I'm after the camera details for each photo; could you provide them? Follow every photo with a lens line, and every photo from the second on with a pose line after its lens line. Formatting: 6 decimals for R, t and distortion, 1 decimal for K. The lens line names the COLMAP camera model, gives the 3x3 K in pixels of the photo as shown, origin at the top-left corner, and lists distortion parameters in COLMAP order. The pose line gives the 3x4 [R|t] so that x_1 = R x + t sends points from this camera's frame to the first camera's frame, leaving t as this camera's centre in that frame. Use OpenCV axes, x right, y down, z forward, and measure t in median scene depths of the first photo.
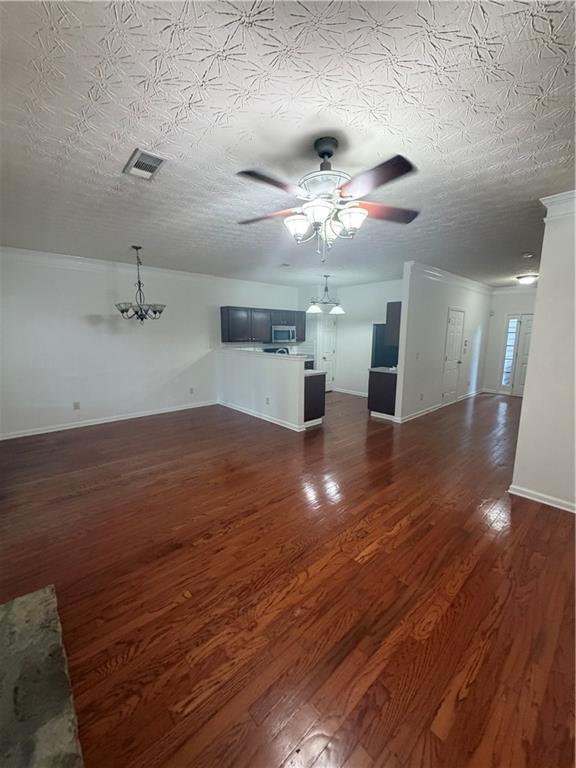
lens RADIAL K [[305.7, 0, 288.4], [0, 305.7, 385.2], [0, 0, 1]] dist [-0.000484, -0.000011]
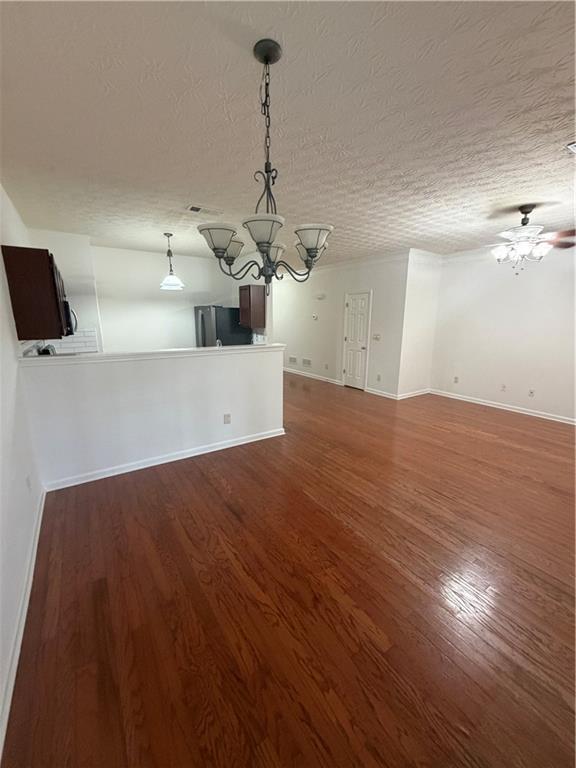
lens RADIAL K [[305.7, 0, 287.1], [0, 305.7, 386.5], [0, 0, 1]] dist [-0.000484, -0.000011]
pose [[0.139914, -0.218005, 0.965866, -1.060177], [0.166196, 0.966793, 0.194139, -0.197324], [-0.976116, 0.133361, 0.171499, 1.164073]]
